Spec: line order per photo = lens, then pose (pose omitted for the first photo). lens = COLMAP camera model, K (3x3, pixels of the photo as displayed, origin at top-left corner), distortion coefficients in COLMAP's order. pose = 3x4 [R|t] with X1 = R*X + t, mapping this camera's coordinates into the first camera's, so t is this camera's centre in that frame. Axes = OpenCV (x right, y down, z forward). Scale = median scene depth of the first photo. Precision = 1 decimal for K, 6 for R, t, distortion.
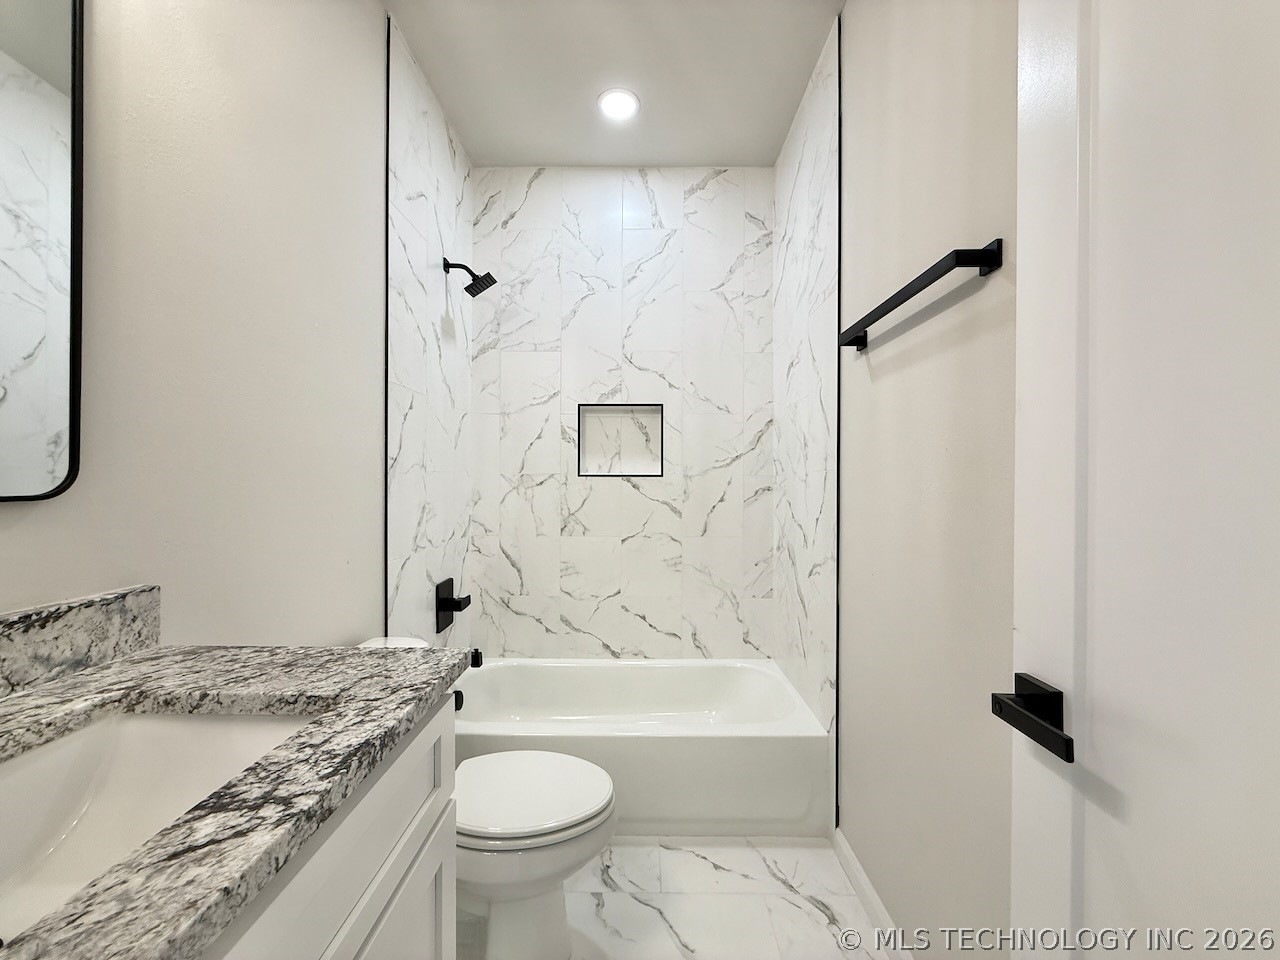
lens RADIAL K [[508.6, 0, 637.3], [0, 508.6, 481.3], [0, 0, 1]] dist [0.000636, -0.000651]
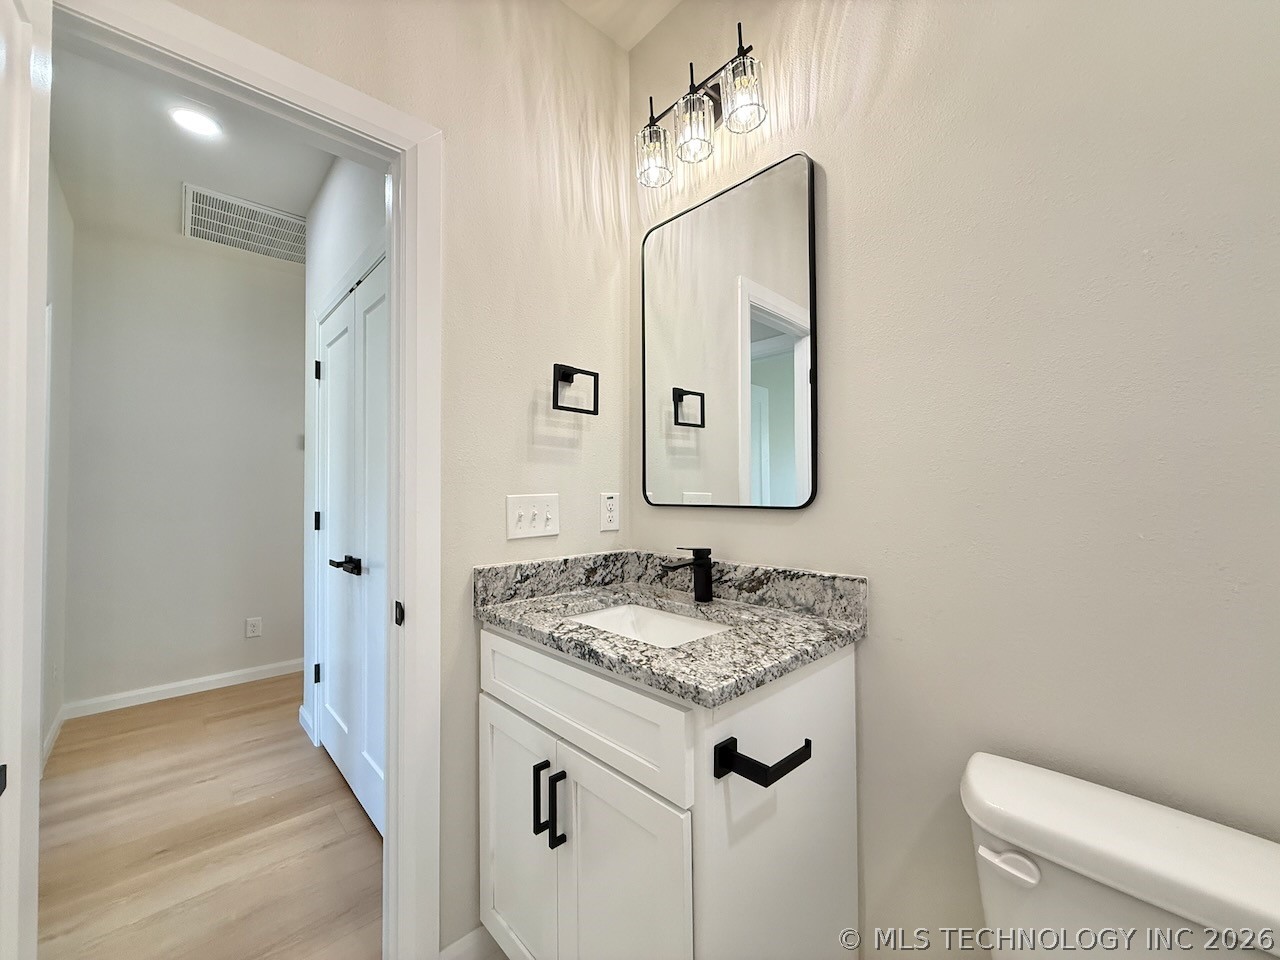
lens RADIAL K [[508.6, 0, 637.3], [0, 508.6, 481.3], [0, 0, 1]] dist [0.000636, -0.000651]
pose [[-0.721930, -0.014408, -0.691816, 0.153083], [0.001292, 0.999753, -0.022169, -0.007527], [0.691964, -0.016898, -0.721734, 0.618354]]
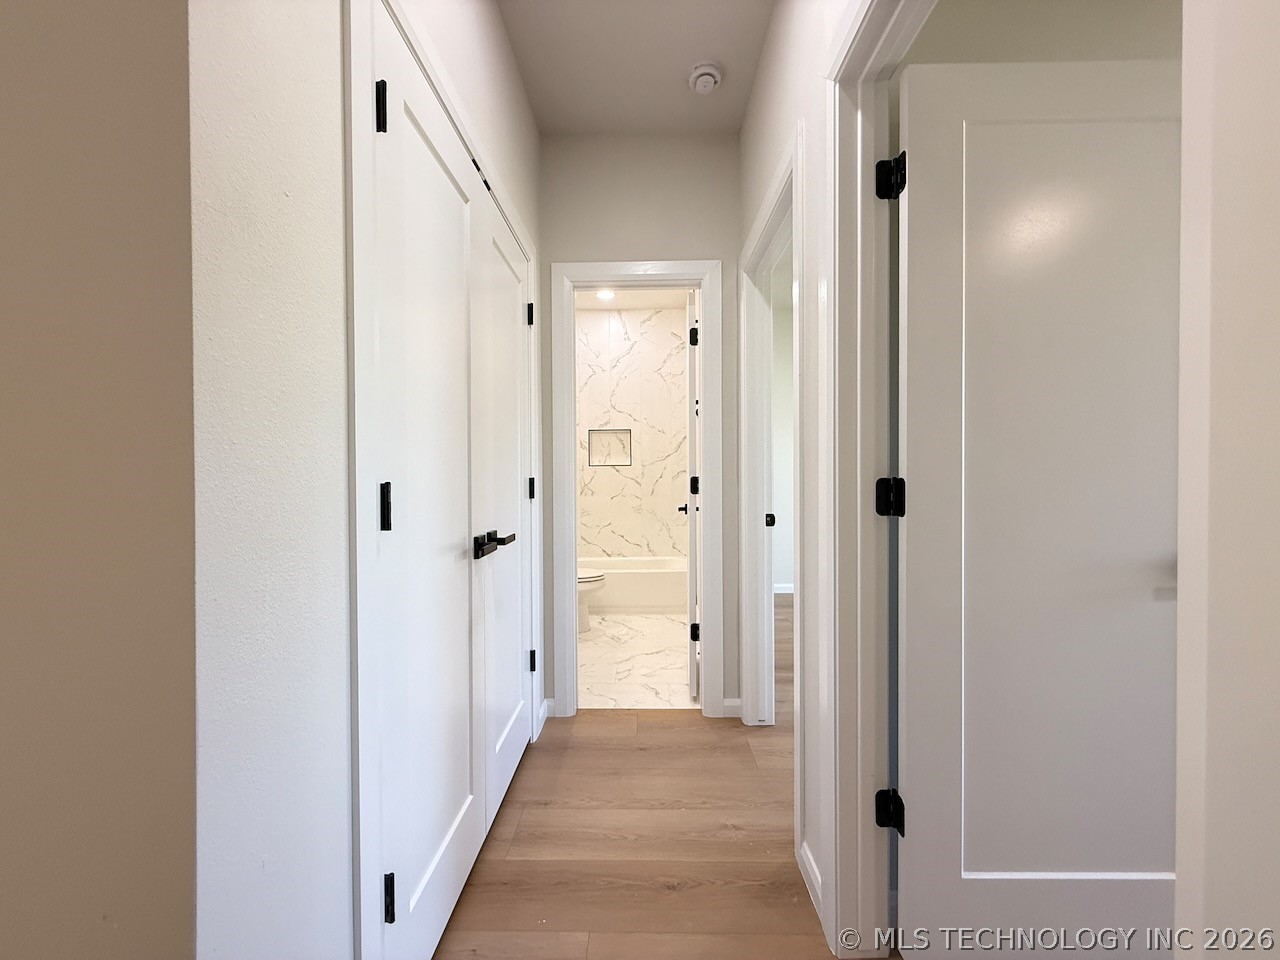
lens RADIAL K [[508.6, 0, 637.3], [0, 508.6, 481.3], [0, 0, 1]] dist [0.000636, -0.000651]
pose [[0.999870, -0.012124, -0.010641, 0.104556], [0.012254, 0.999849, 0.012293, 0.030769], [0.010490, -0.012422, 0.999868, -1.104237]]
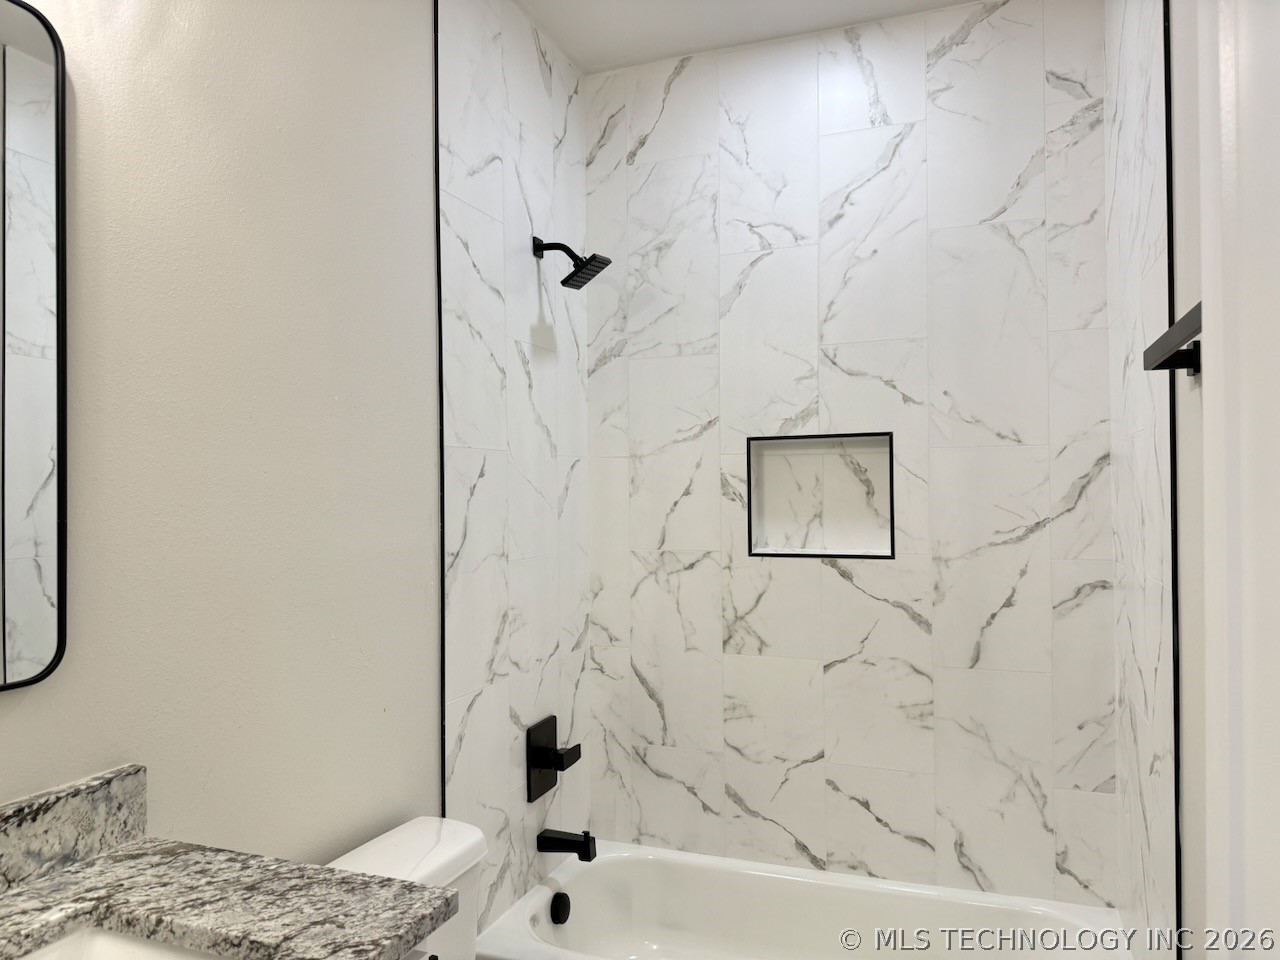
lens RADIAL K [[904.7, 0, 640.7], [0, 904.7, 480.5], [0, 0, 1]] dist [0.070623, -0.082173]
pose [[0.935803, -0.017133, -0.352108, 0.160651], [0.014028, 0.999837, -0.011369, -0.099627], [0.352245, 0.005700, 0.935890, -0.065641]]
